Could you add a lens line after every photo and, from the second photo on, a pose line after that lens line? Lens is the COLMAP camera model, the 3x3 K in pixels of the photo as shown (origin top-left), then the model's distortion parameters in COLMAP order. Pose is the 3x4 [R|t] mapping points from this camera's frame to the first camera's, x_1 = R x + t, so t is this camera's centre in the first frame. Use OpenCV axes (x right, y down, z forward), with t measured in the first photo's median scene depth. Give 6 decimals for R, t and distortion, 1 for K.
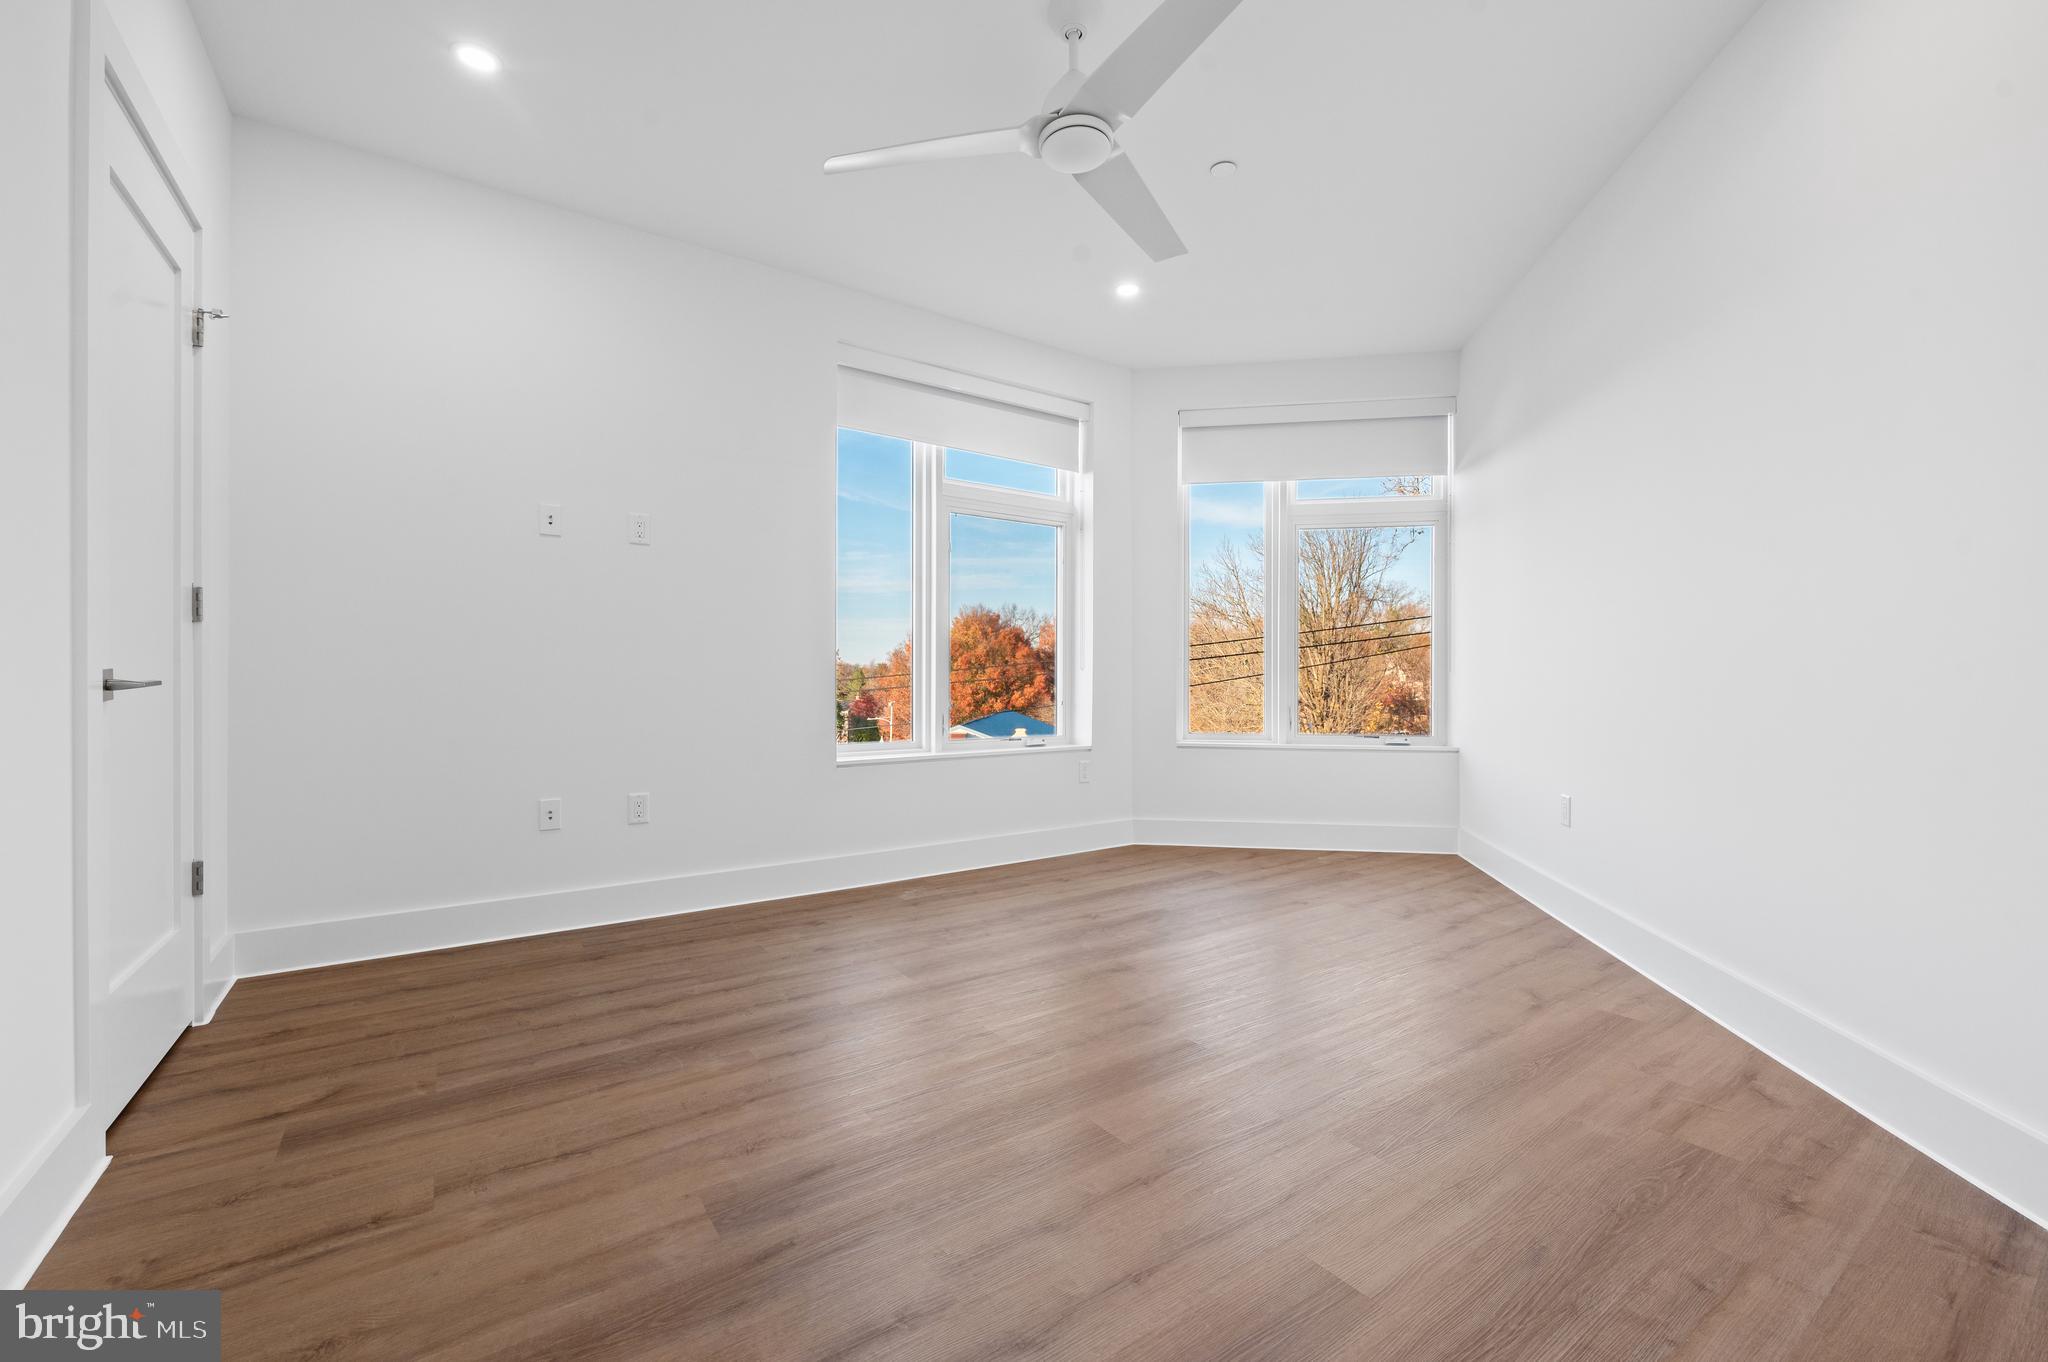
lens RADIAL K [[825.5, 0, 1033.7], [0, 825.5, 681.4], [0, 0, 1]] dist [-0.000313, -0.000015]
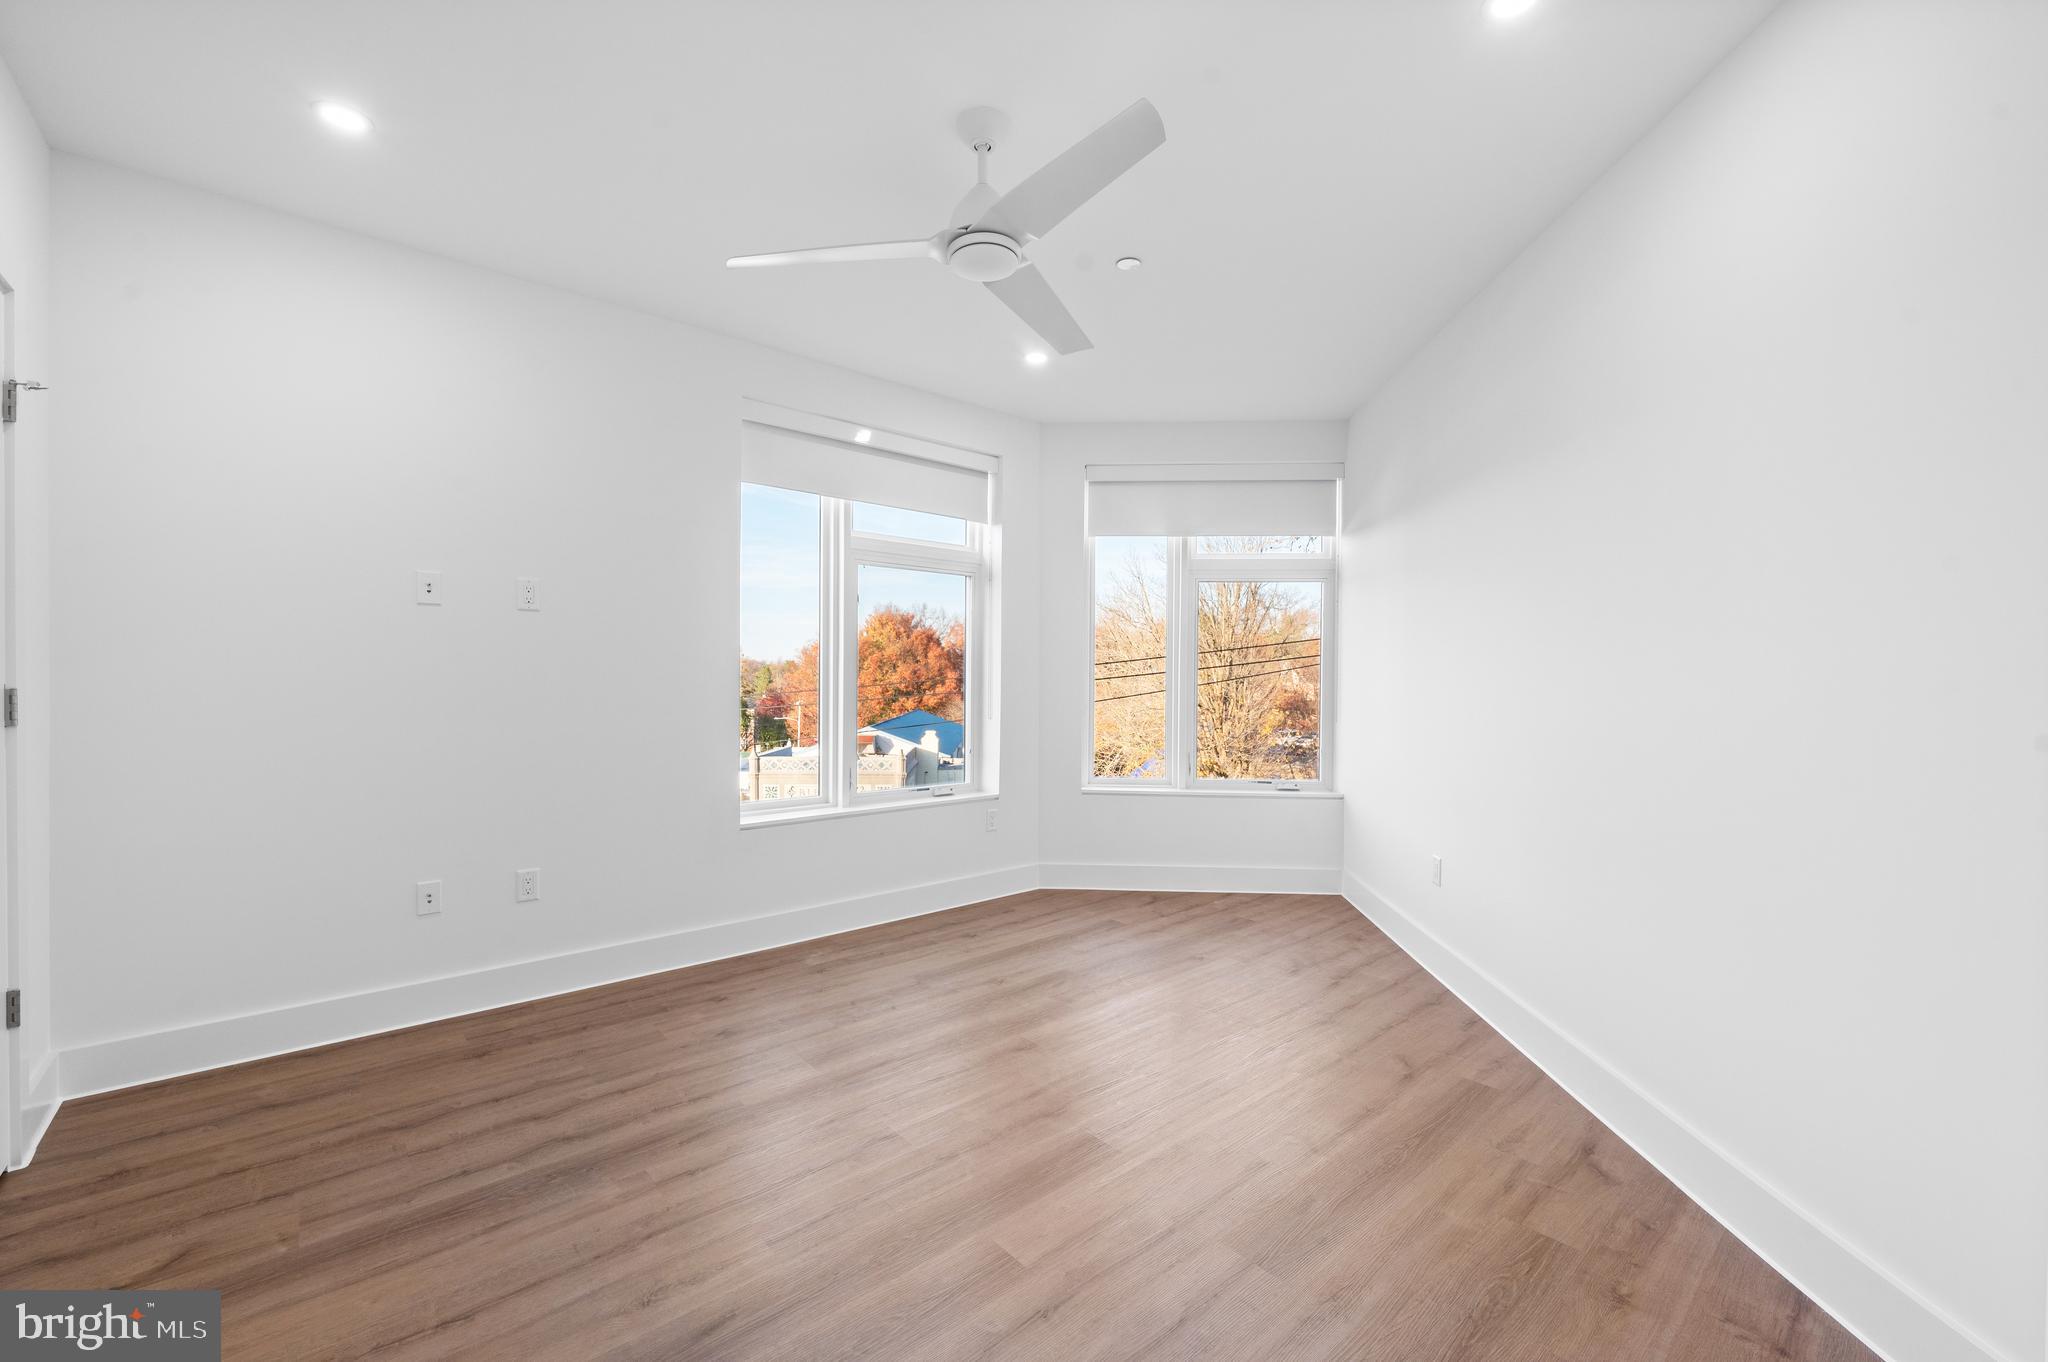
lens RADIAL K [[815.2, 0, 1028.1], [0, 815.2, 688.7], [0, 0, 1]] dist [-0.000007, -0.000053]
pose [[0.994694, 0.004498, 0.102776, 0.003089], [-0.005512, 0.999939, 0.009583, -0.098757], [-0.102726, -0.010099, 0.994658, -0.002585]]
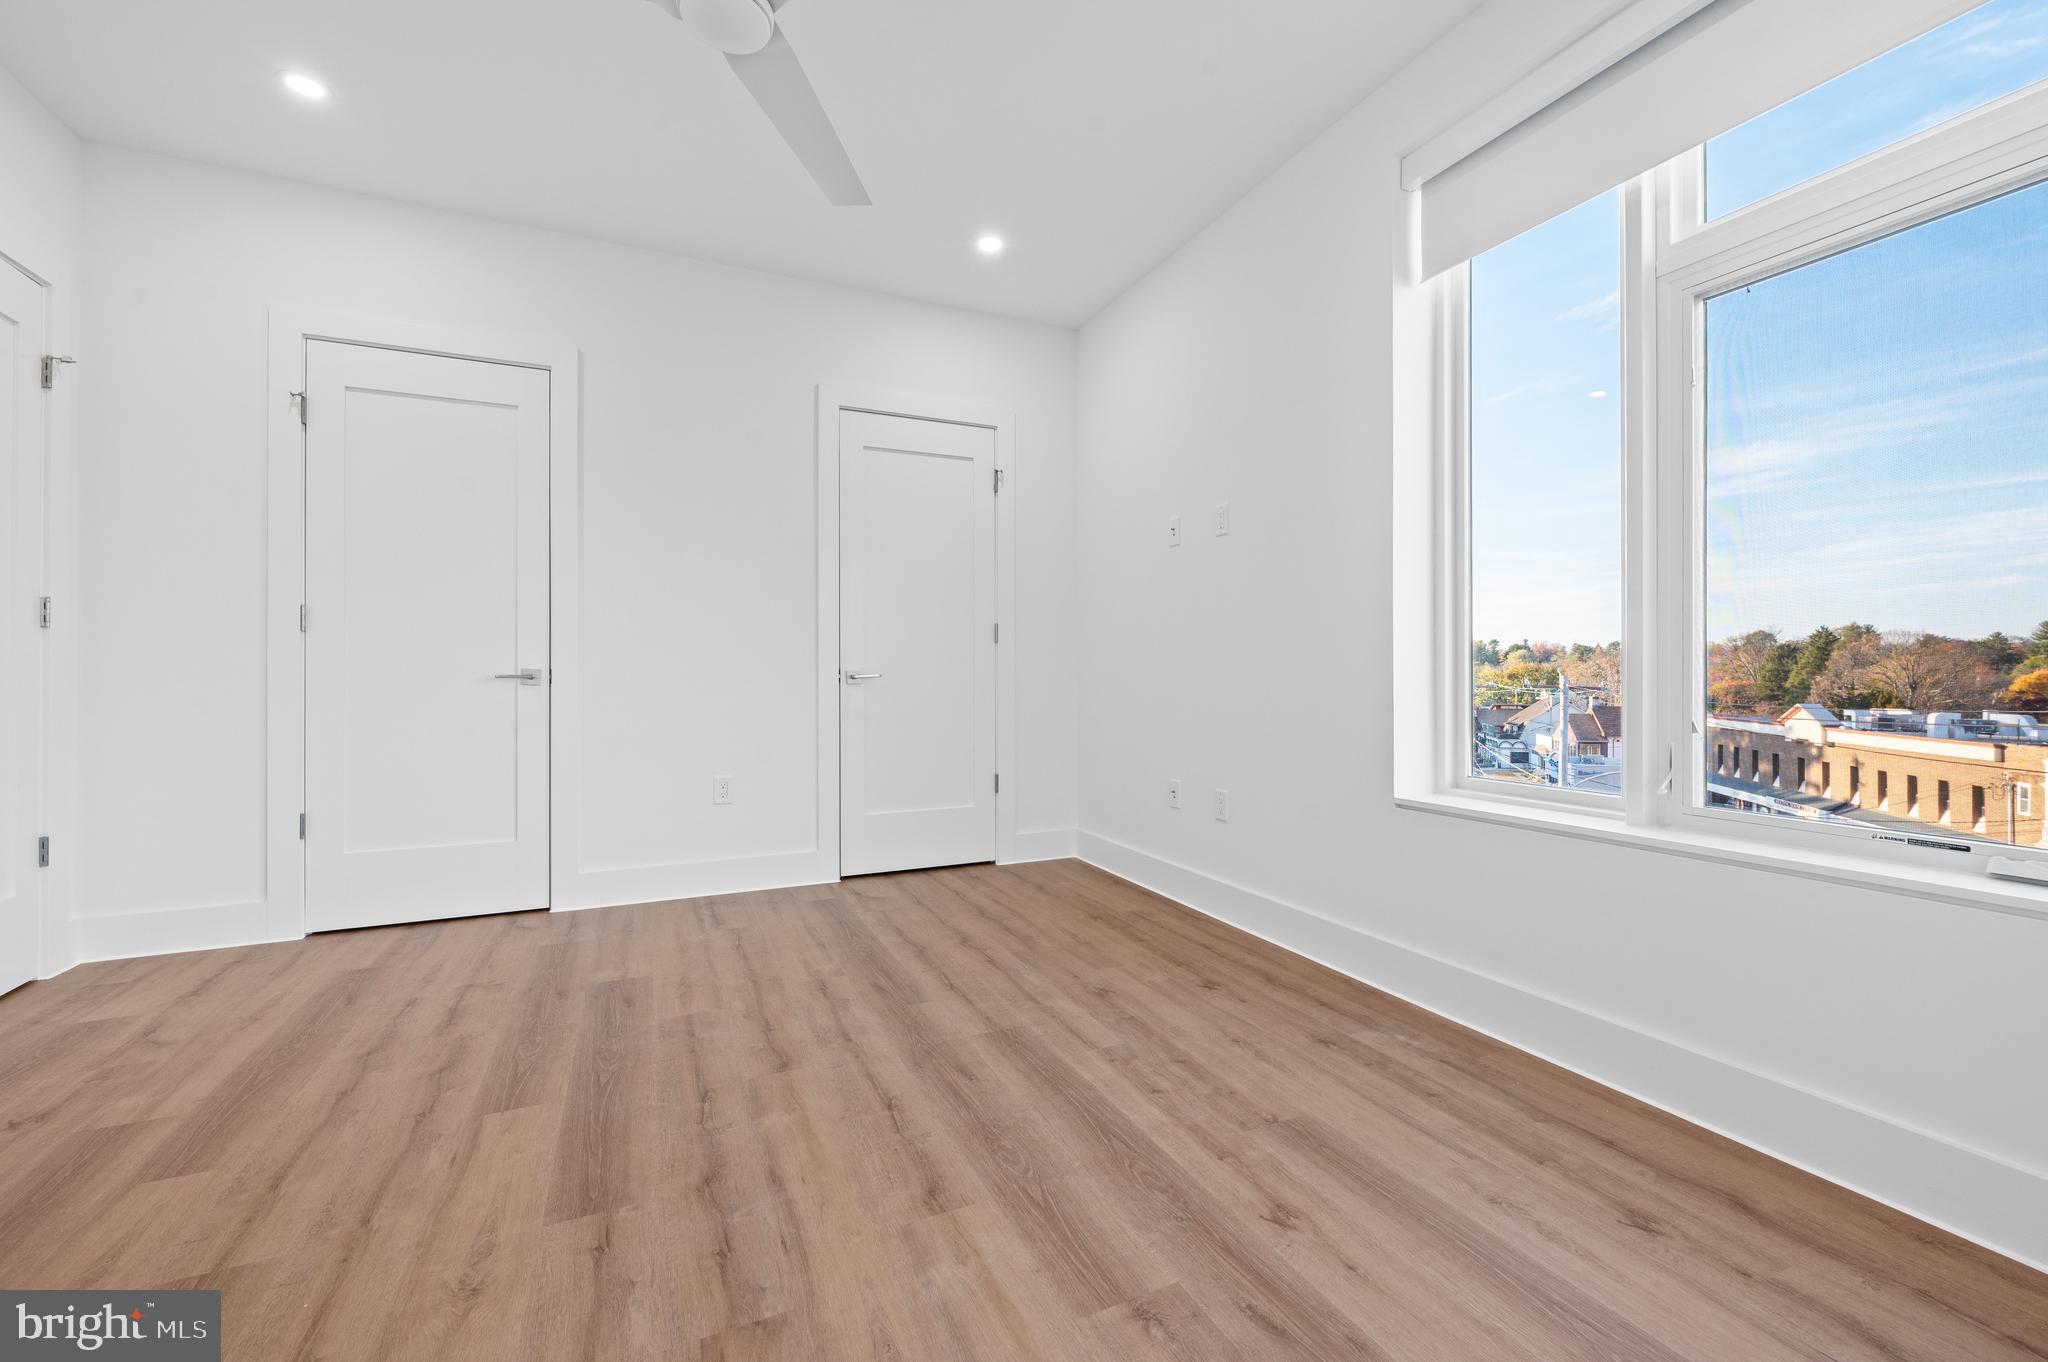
lens RADIAL K [[831.7, 0, 1024.0], [0, 831.7, 681.0], [0, 0, 1]] dist [-0.002543, -0.000229]
pose [[-0.179103, 0.010220, -0.983777, 0.588082], [0.001202, 0.999948, 0.010169, -0.001125], [0.983830, 0.000639, -0.179106, 1.070226]]
